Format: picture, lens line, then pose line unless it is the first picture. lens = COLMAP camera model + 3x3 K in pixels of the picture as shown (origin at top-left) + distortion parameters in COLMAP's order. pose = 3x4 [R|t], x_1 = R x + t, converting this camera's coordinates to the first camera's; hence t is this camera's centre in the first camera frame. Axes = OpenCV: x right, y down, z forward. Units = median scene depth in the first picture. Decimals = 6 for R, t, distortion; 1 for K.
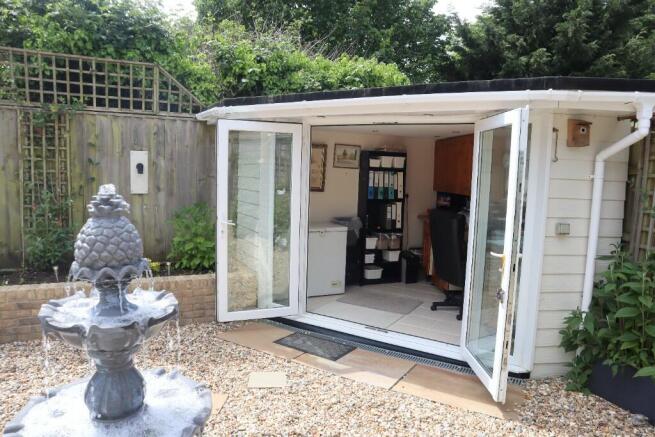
lens RADIAL K [[443.4, 0, 343.5], [0, 443.4, 218.4], [0, 0, 1]] dist [-0.128279, 0.079311]
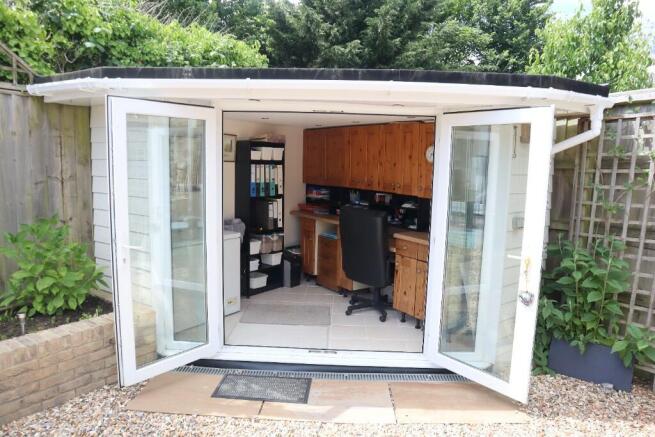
lens RADIAL K [[443.4, 0, 343.5], [0, 443.4, 218.4], [0, 0, 1]] dist [-0.128279, 0.079311]
pose [[0.876085, -0.070724, 0.476942, -0.199249], [0.054972, 0.997385, 0.046923, -0.032989], [-0.479014, -0.014890, 0.877681, 0.161349]]
